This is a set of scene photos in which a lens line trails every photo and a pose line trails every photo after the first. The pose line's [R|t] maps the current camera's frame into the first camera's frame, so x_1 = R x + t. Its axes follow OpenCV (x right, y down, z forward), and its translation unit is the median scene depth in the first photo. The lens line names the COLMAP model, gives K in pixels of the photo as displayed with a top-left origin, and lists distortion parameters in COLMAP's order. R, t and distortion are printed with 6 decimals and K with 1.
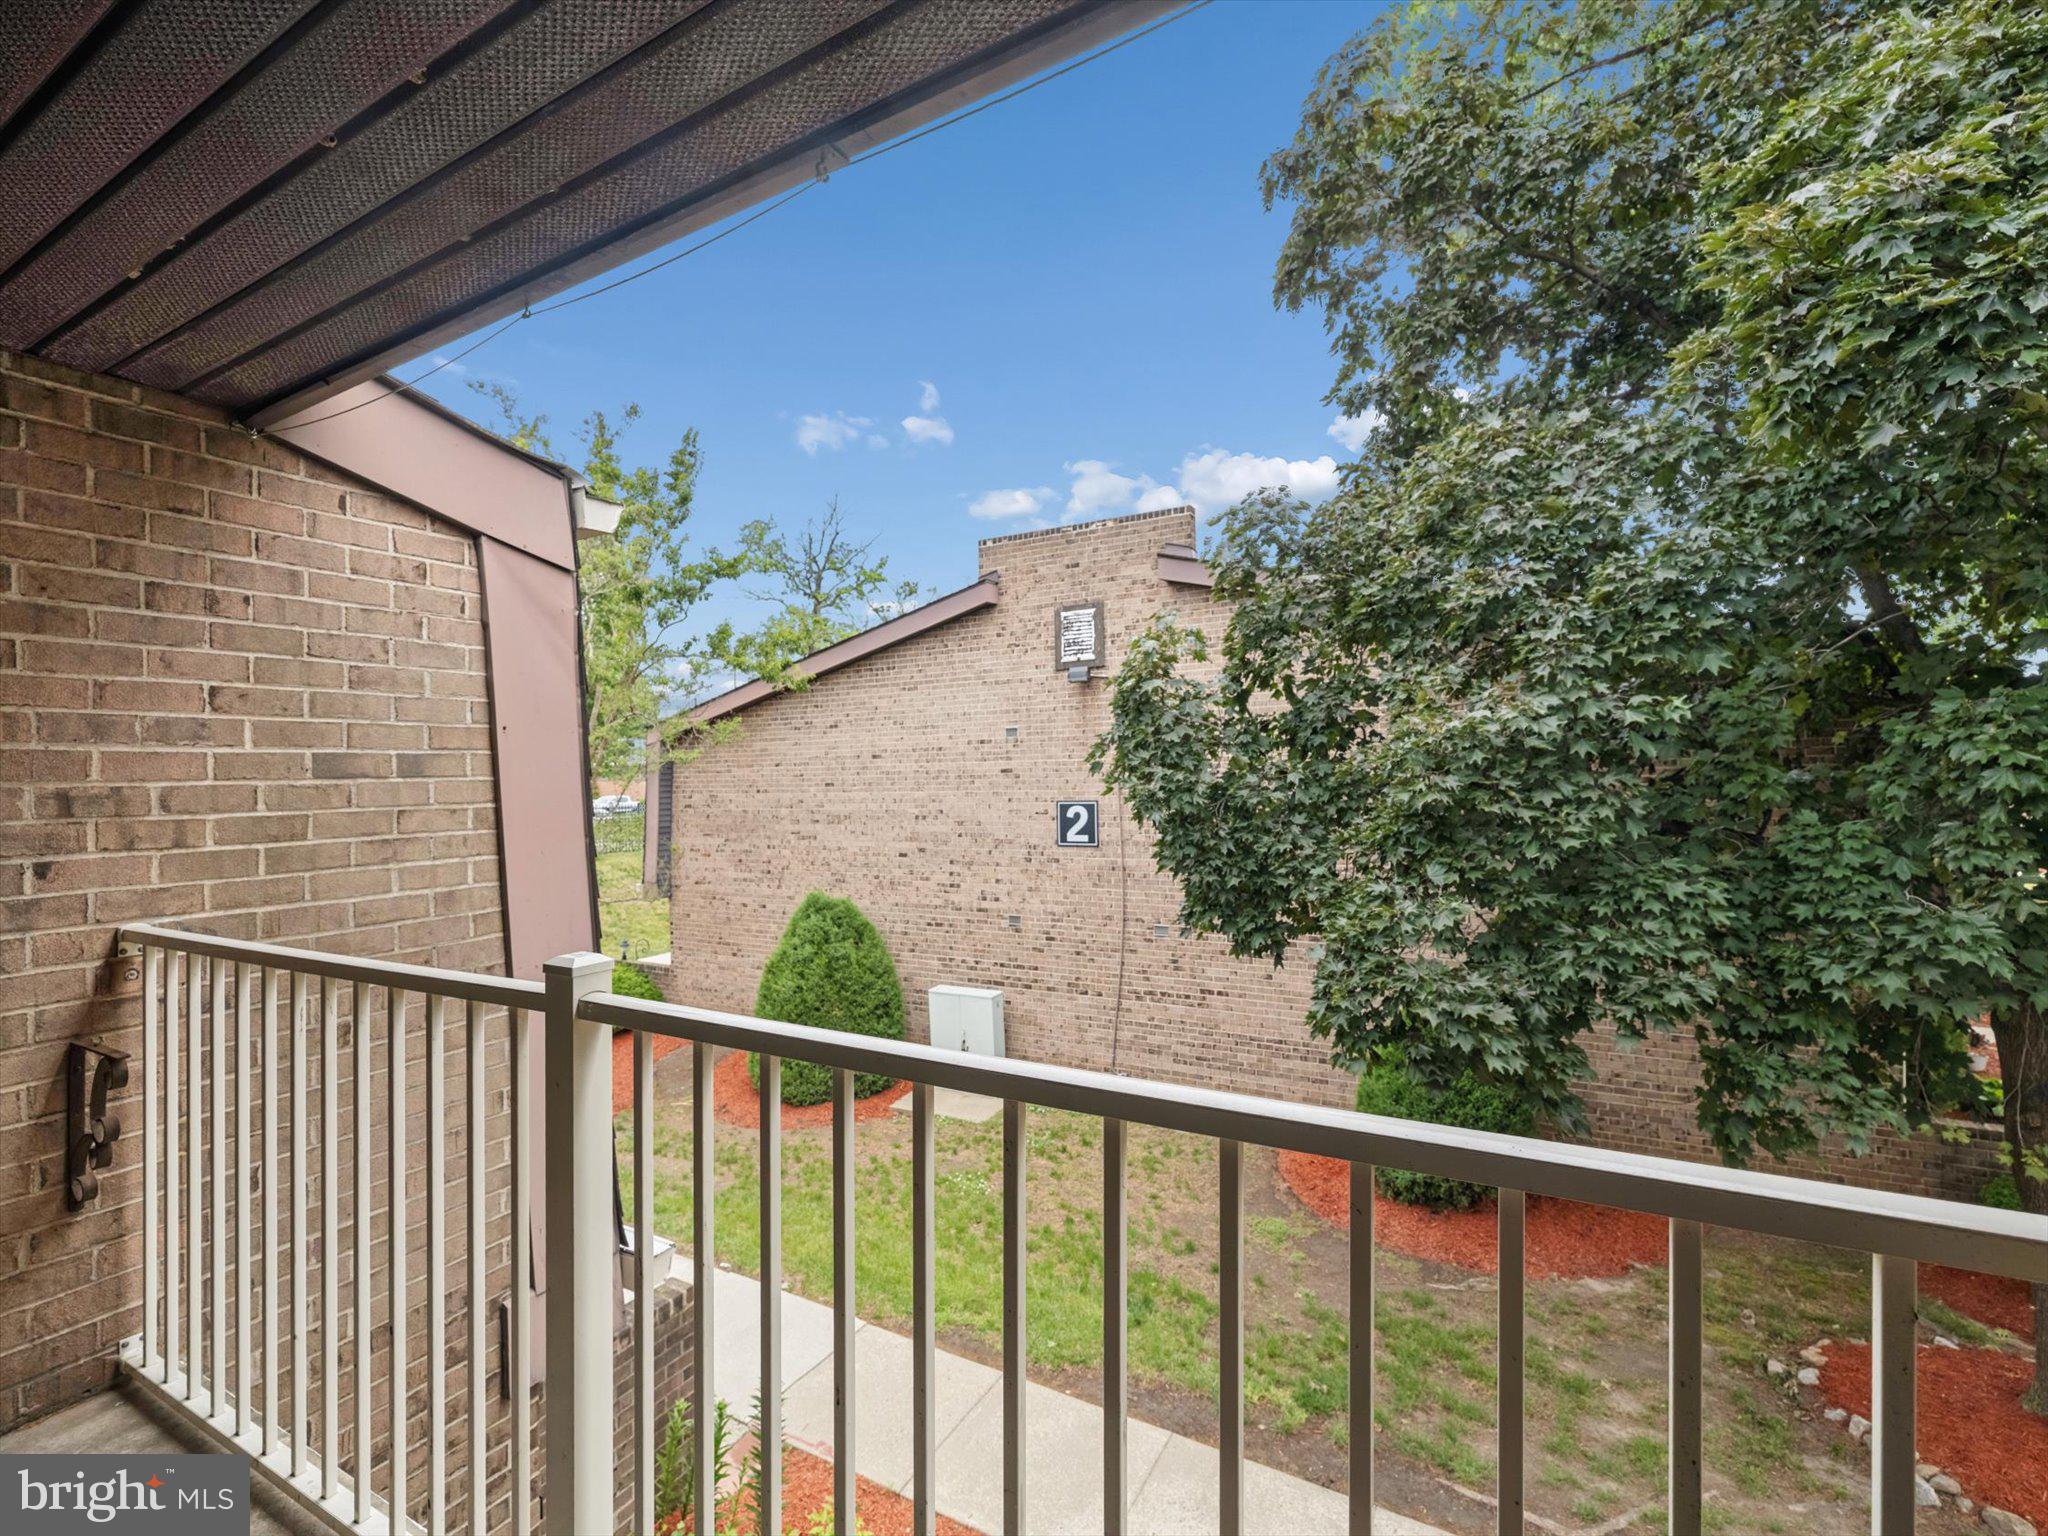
lens RADIAL K [[894.8, 0, 958.1], [0, 894.8, 793.7], [0, 0, 1]] dist [-0.003286, -0.000666]
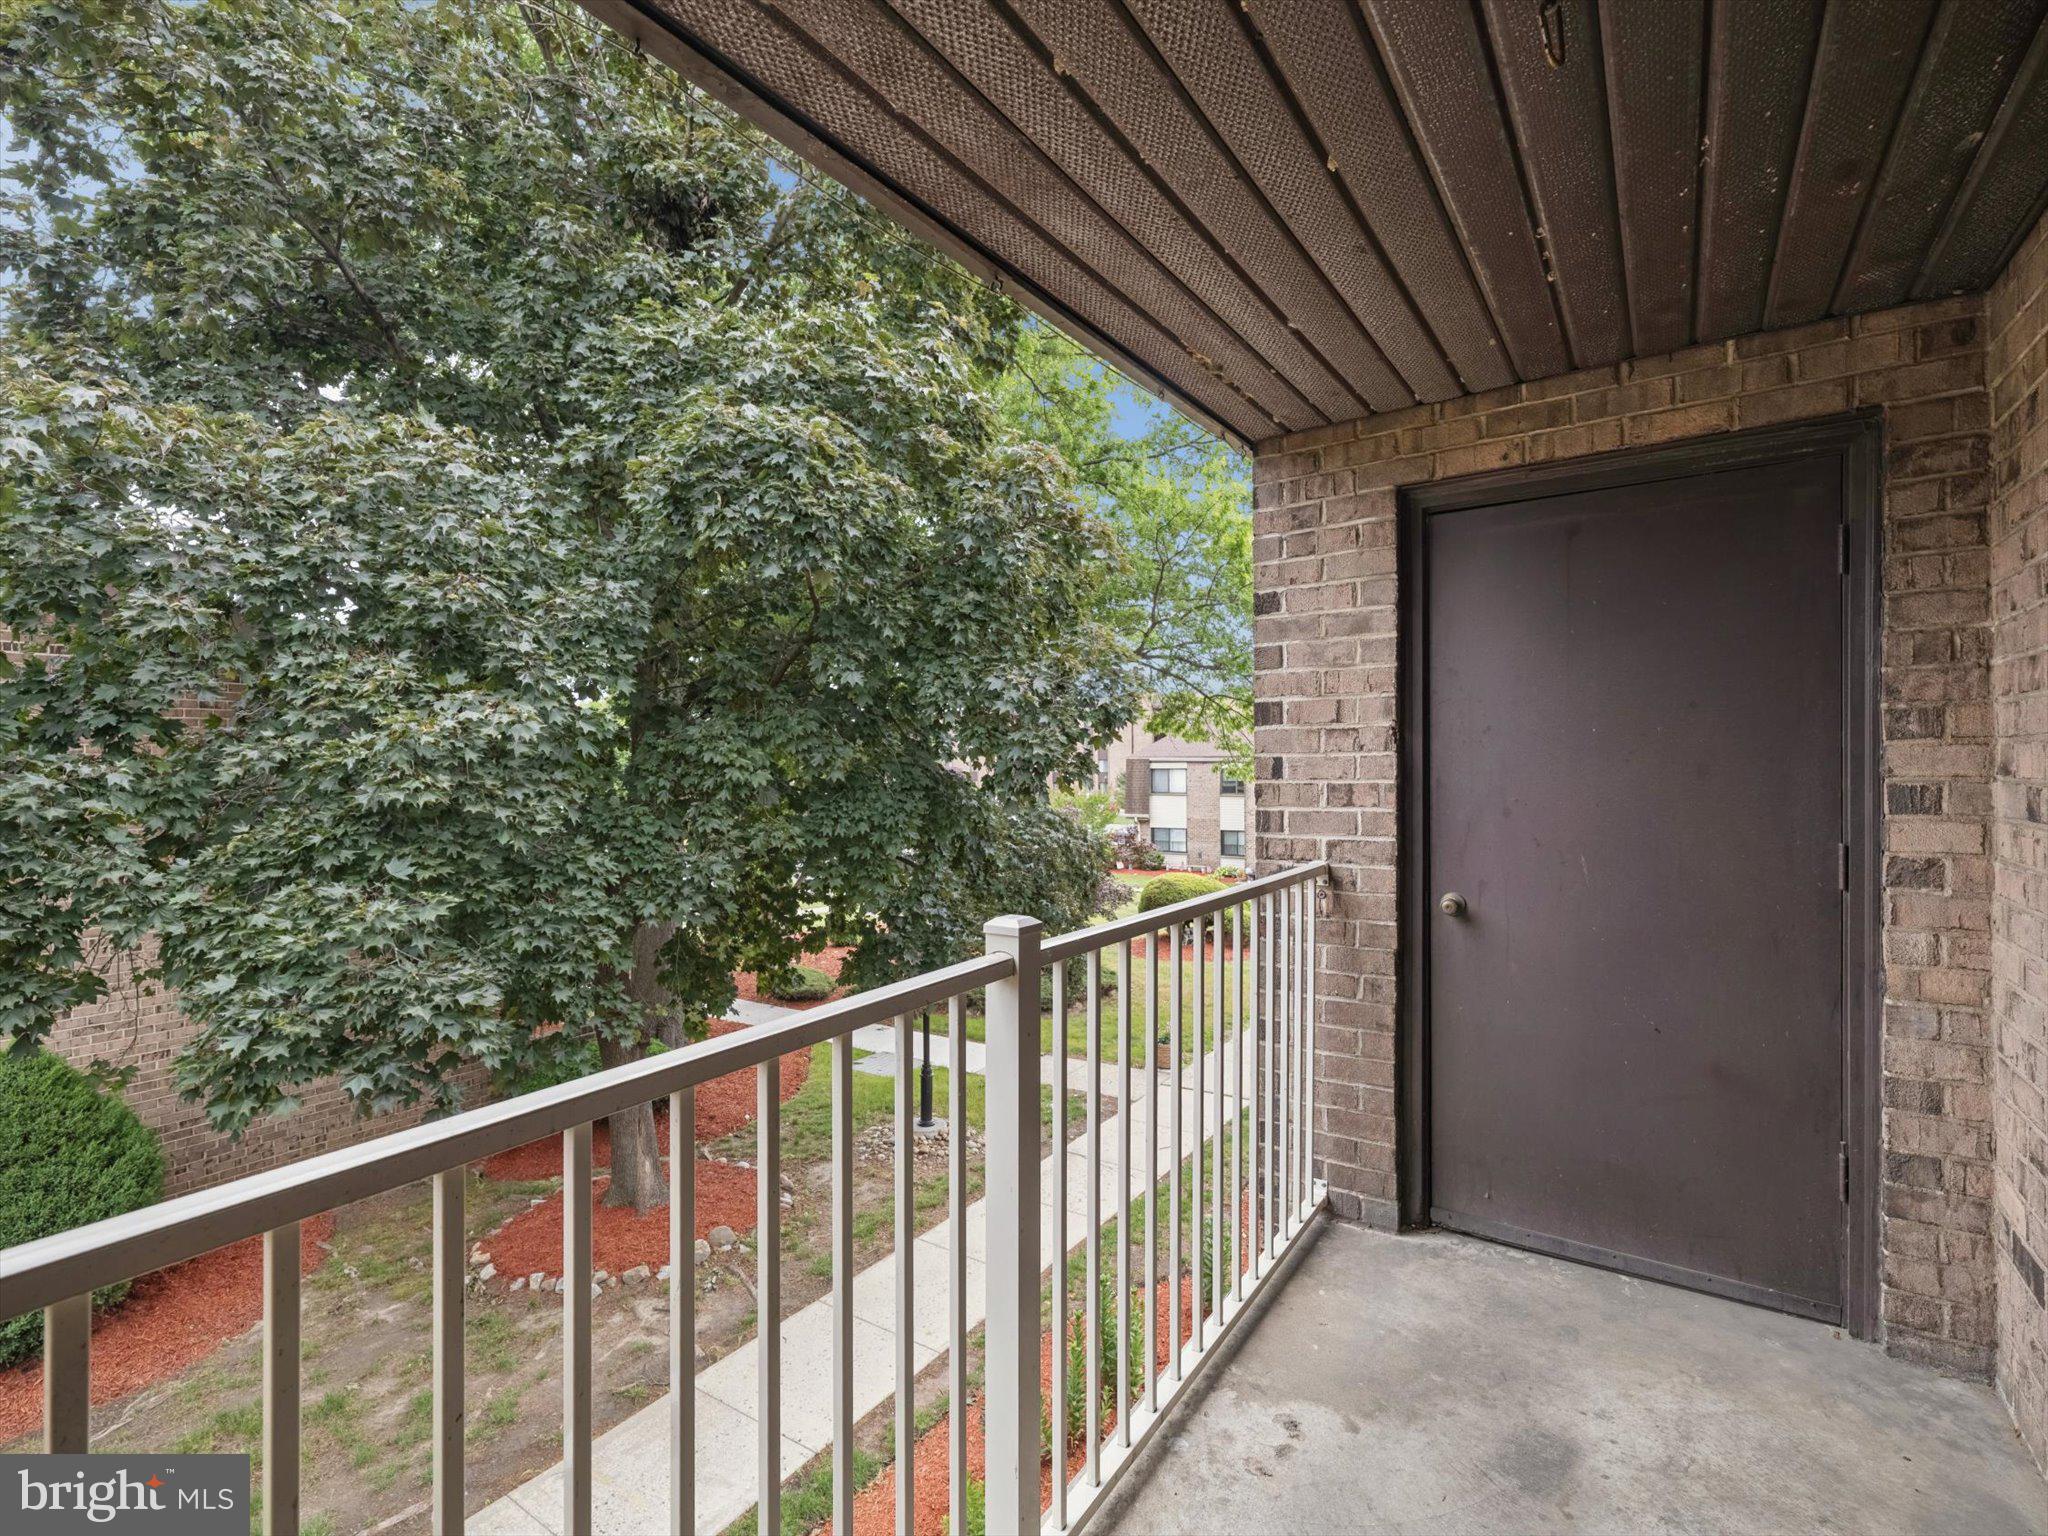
lens RADIAL K [[919.8, 0, 1024.0], [0, 919.8, 768.0], [0, 0, 1]] dist [0.000598, 0.000132]
pose [[0.114002, 0.005361, 0.993466, -0.410795], [0.025012, 0.999653, -0.008264, 0.000724], [-0.993166, 0.025791, 0.113829, 0.232609]]
